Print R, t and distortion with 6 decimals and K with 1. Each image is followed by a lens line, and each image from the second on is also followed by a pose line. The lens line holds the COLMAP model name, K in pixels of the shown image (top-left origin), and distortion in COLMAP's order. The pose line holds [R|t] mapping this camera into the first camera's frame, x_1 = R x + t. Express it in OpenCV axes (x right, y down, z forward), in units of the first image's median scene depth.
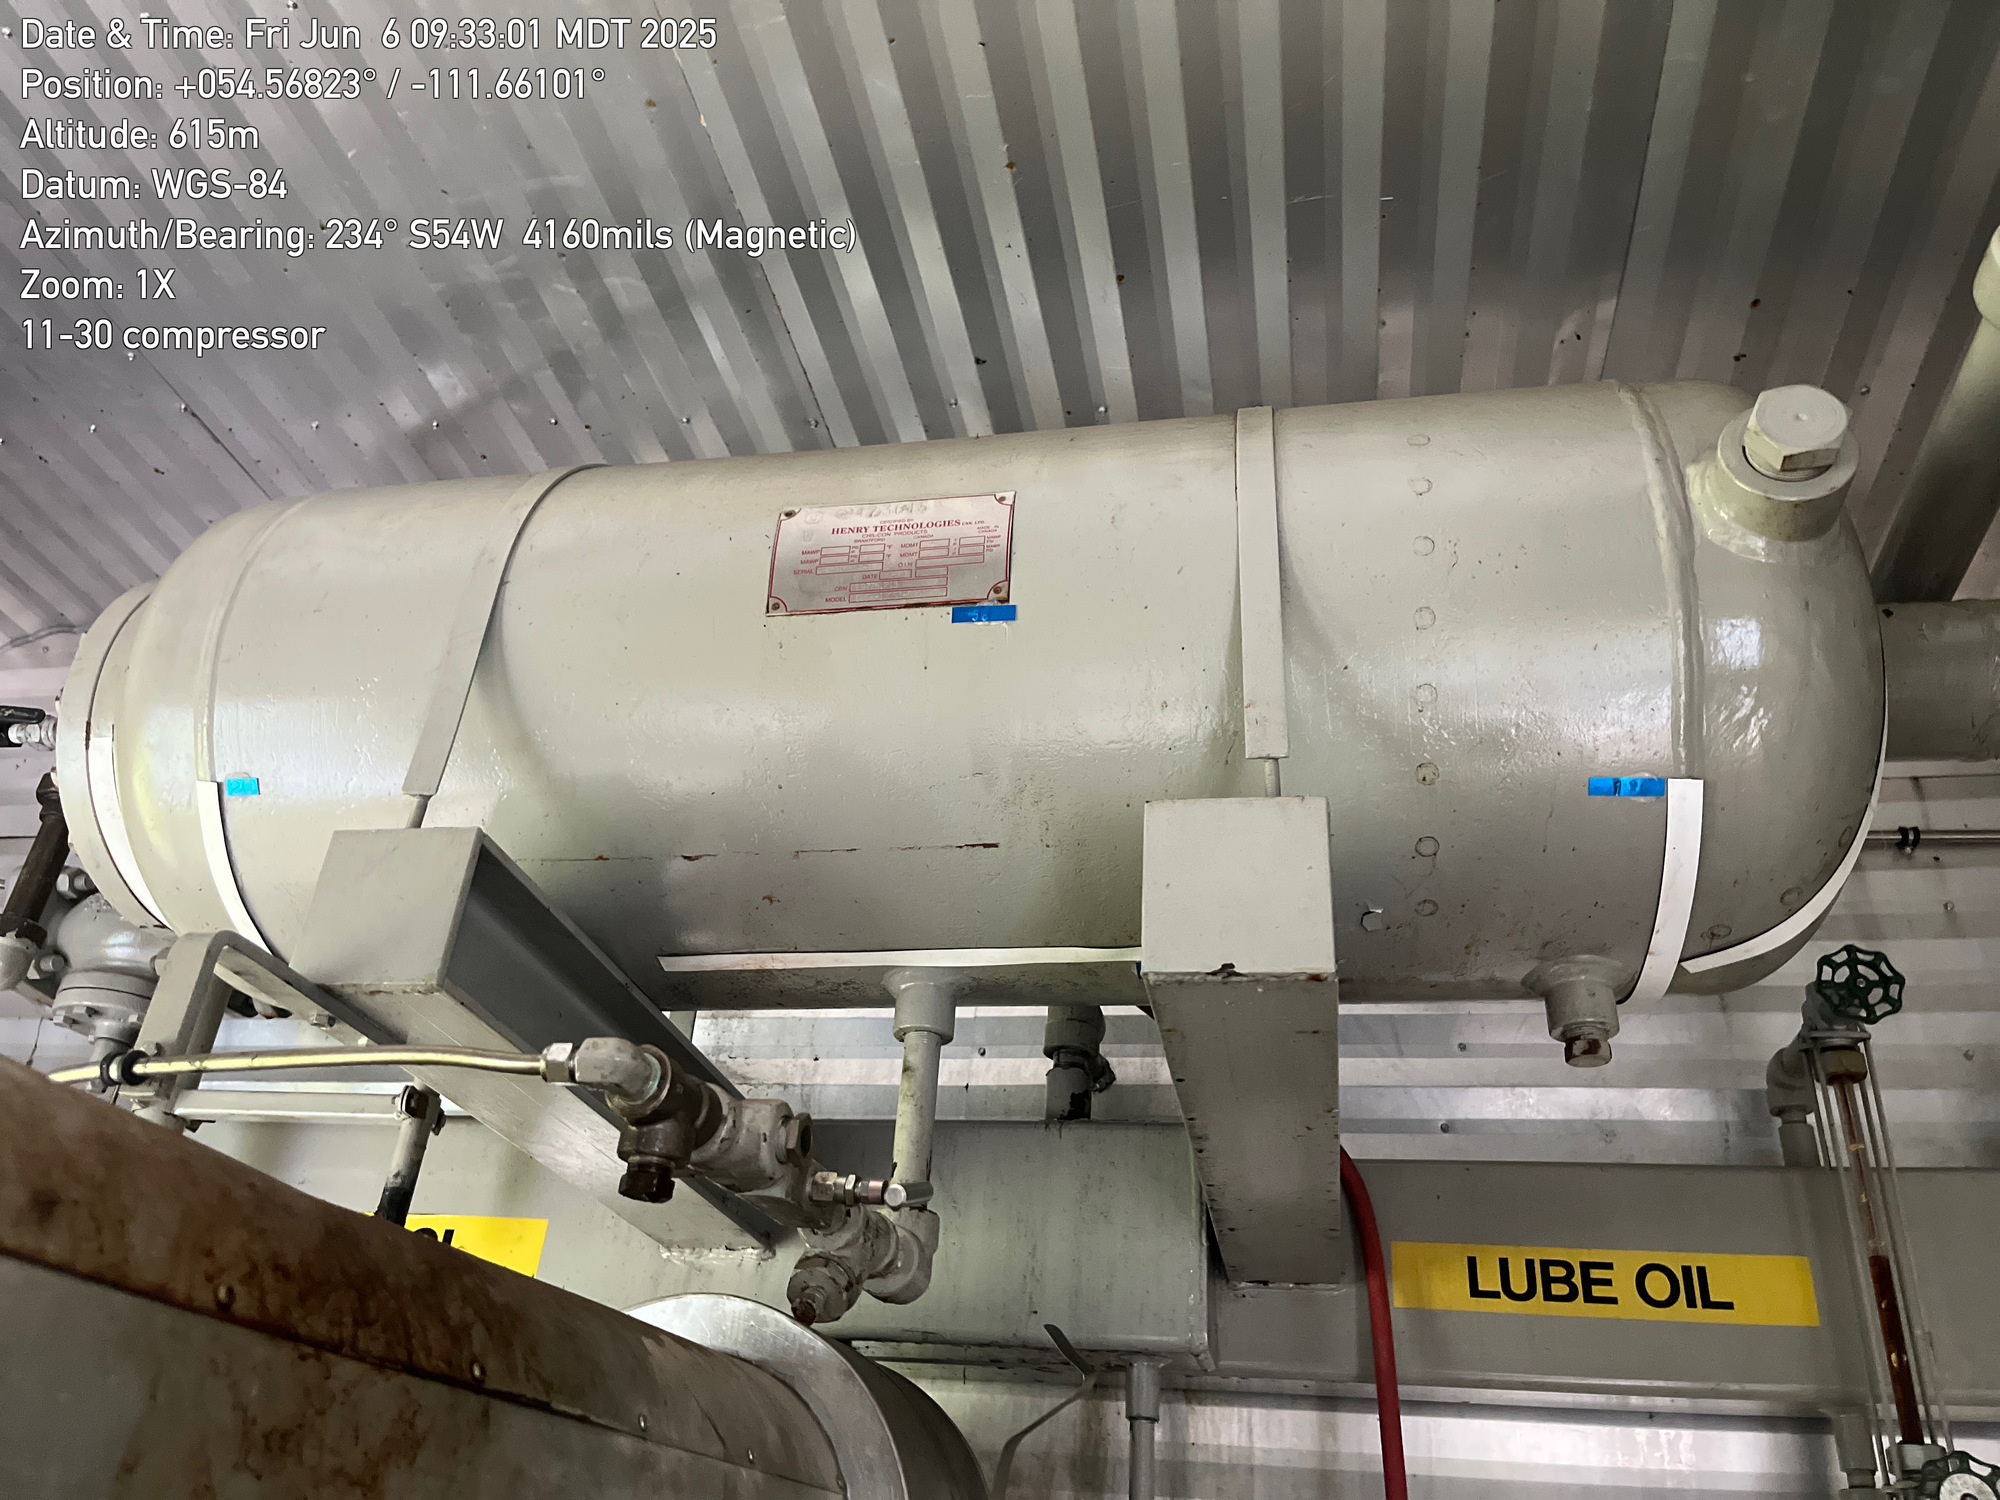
lens RADIAL K [[1506.1, 0, 991.4], [0, 1506.1, 777.2], [0, 0, 1]] dist [0.071246, -0.101436]
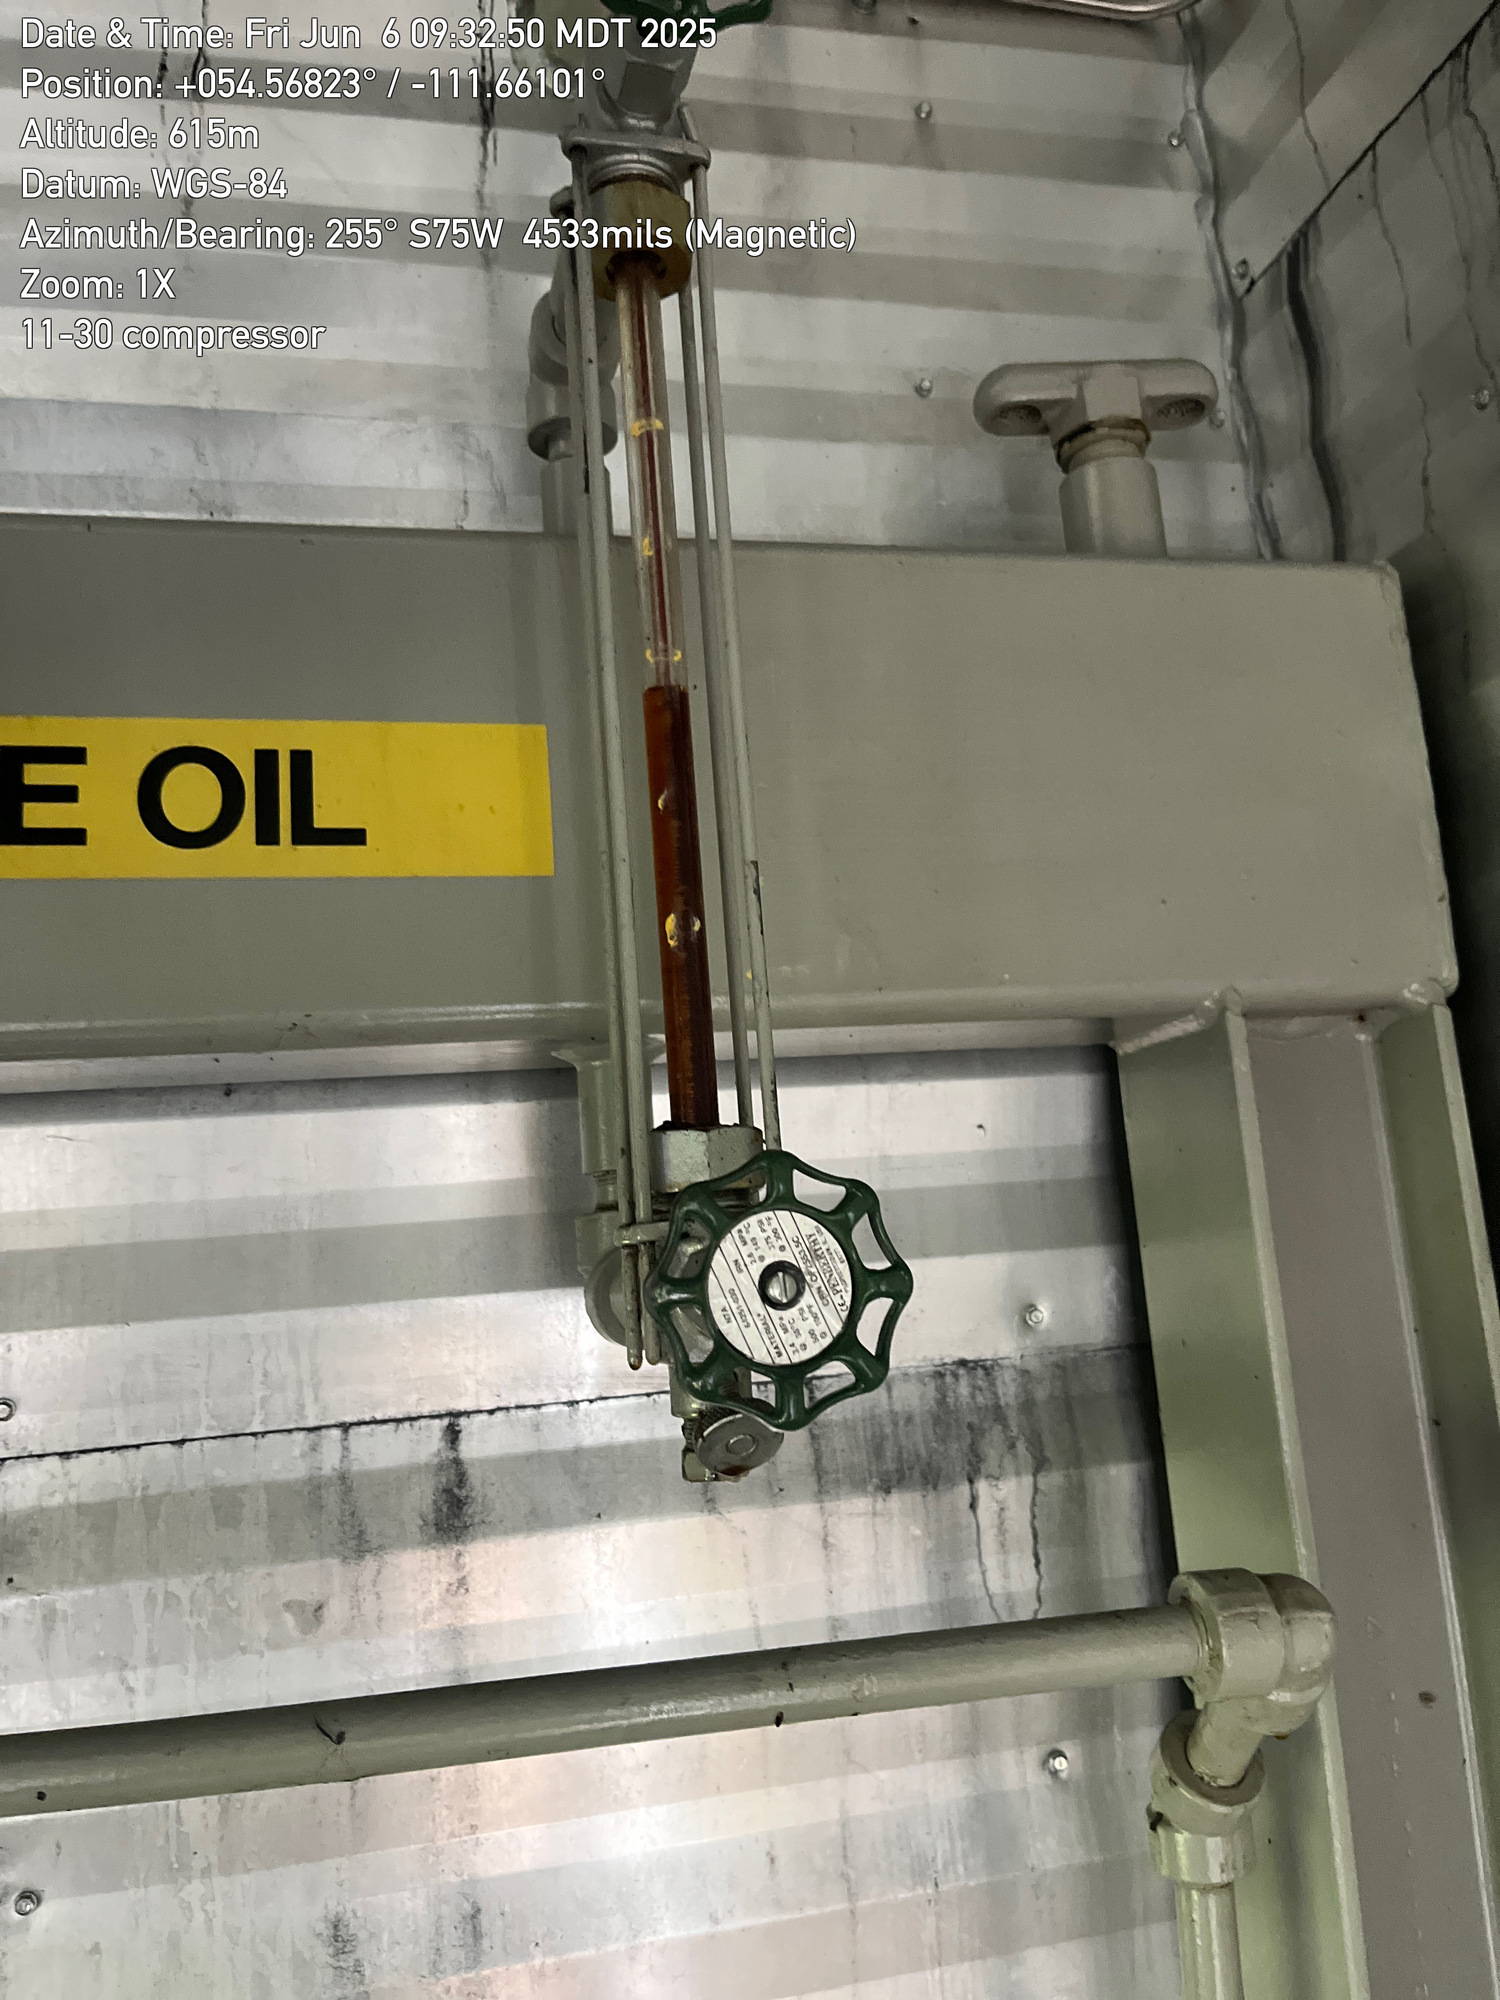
lens RADIAL K [[1550.9, 0, 750.0], [0, 1550.9, 1000.0], [0, 0, 1]] dist [0.003281, 0.001770]
pose [[0.899923, -0.069812, 0.430425, 0.515473], [-0.084383, 0.940560, 0.328978, 0.312626], [-0.427807, -0.332376, 0.840540, 0.758495]]
